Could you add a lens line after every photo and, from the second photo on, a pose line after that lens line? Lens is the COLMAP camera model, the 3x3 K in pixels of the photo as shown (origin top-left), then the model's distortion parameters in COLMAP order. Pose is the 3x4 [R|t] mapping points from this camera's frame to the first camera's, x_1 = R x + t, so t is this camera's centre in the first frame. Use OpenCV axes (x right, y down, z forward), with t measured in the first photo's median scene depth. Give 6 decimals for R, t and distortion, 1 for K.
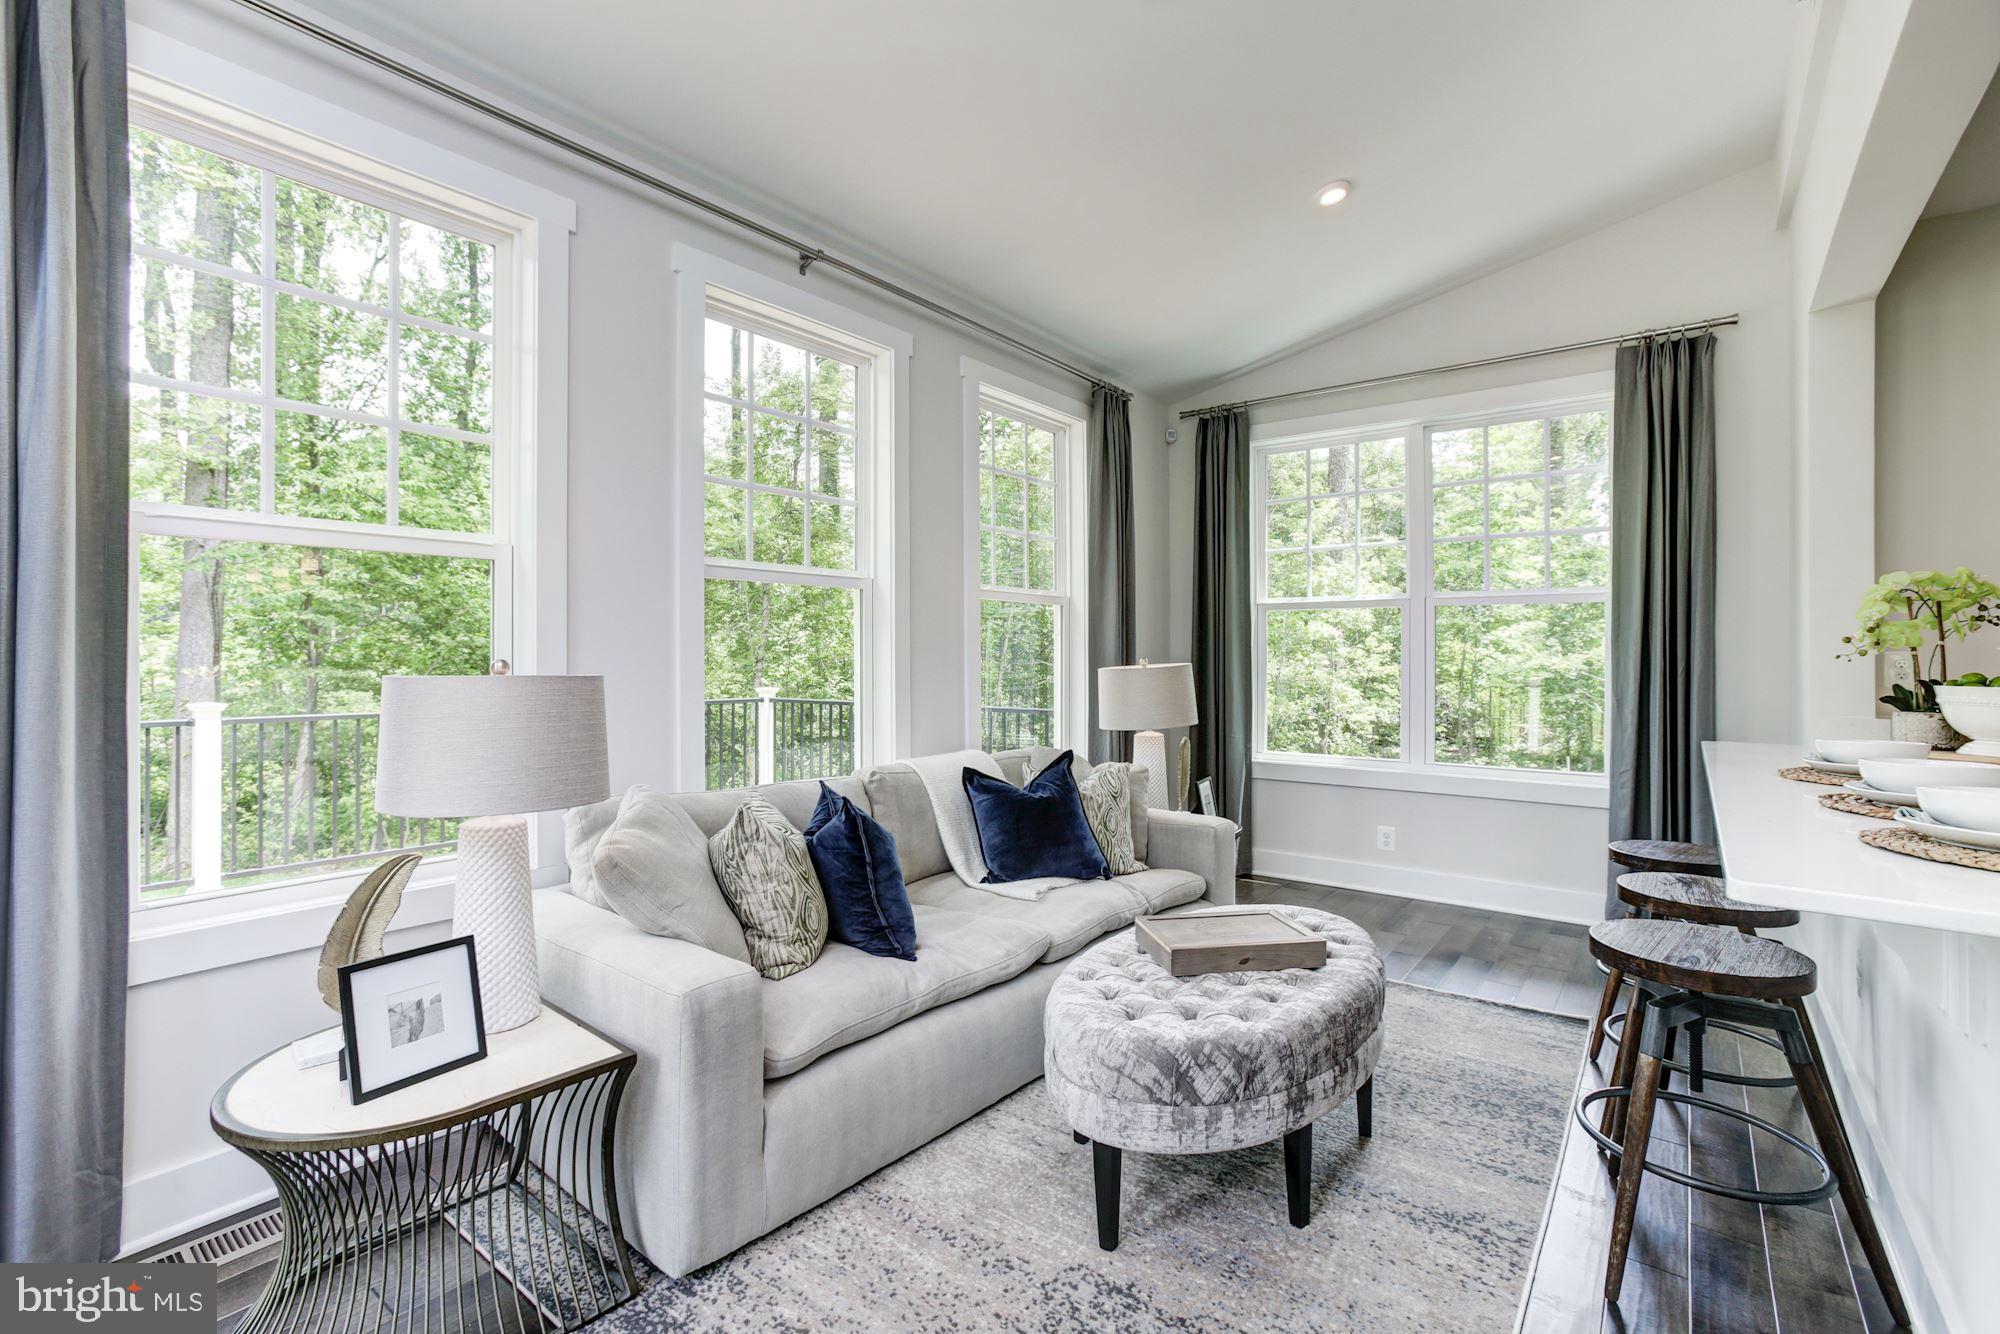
lens RADIAL K [[902.5, 0, 995.5], [0, 902.5, 647.0], [0, 0, 1]] dist [-0.000542, 0.000278]
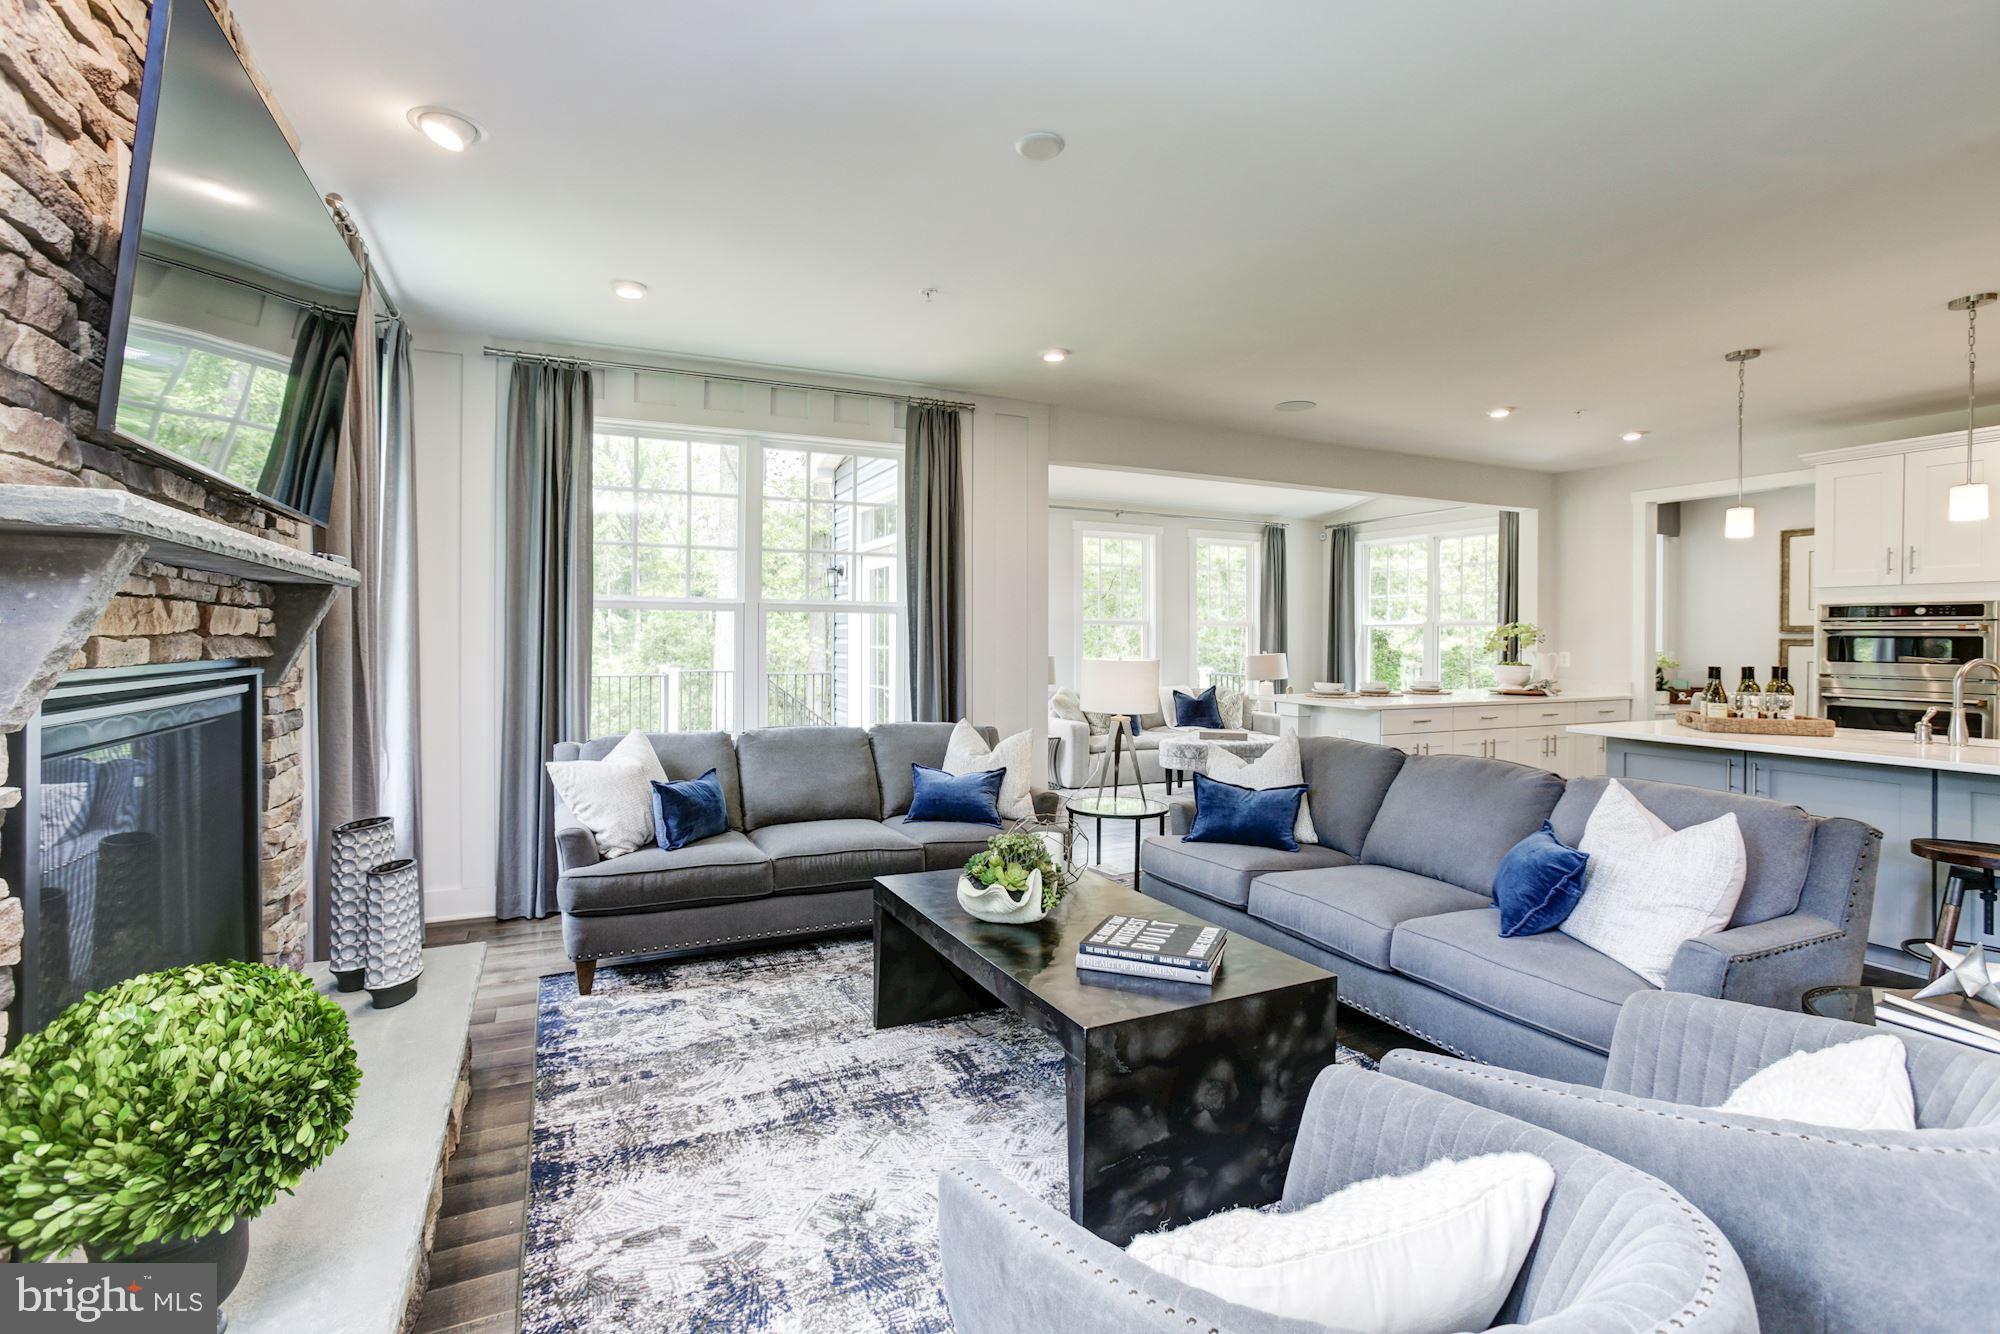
lens RADIAL K [[902.5, 0, 995.5], [0, 902.5, 647.0], [0, 0, 1]] dist [-0.000542, 0.000278]
pose [[0.892868, 0.007493, -0.450256, 0.714602], [-0.002996, 0.999938, 0.010700, -0.027580], [0.450308, -0.008205, 0.892835, -1.696915]]
